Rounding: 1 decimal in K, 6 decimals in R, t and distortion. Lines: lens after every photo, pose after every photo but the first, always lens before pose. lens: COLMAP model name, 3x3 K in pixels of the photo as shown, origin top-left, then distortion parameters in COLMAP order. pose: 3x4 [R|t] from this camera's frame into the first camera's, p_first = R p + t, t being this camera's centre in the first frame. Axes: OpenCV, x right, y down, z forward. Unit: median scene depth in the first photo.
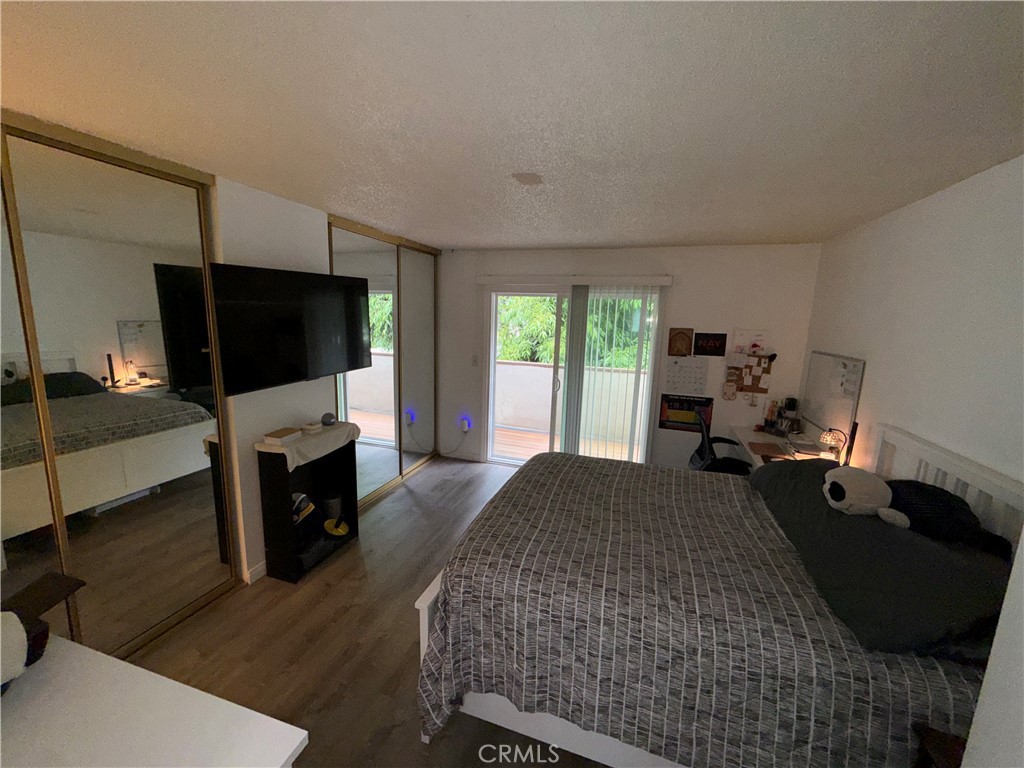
lens RADIAL K [[408.1, 0, 508.9], [0, 408.1, 382.0], [0, 0, 1]] dist [0.002275, 0.000632]
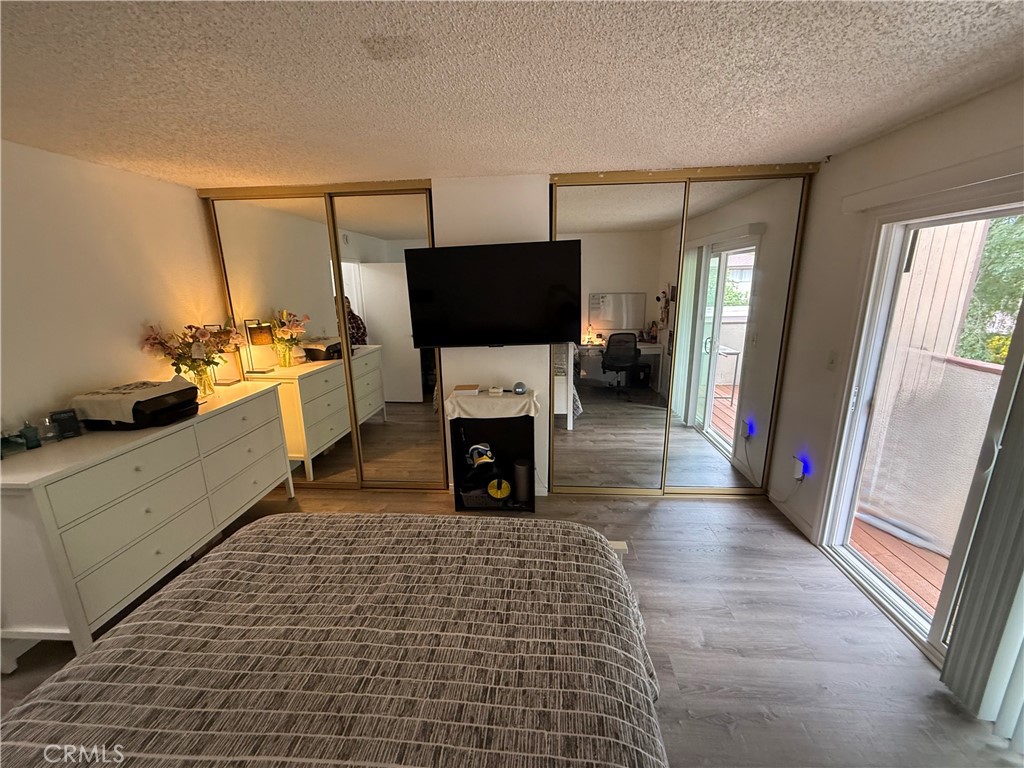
lens RADIAL K [[408.1, 0, 509.4], [0, 408.1, 384.7], [0, 0, 1]] dist [0.002275, 0.000632]
pose [[0.243788, 0.201995, -0.948560, 0.517187], [-0.134999, 0.975615, 0.173061, -0.091237], [0.960387, 0.085864, 0.265113, 0.698015]]
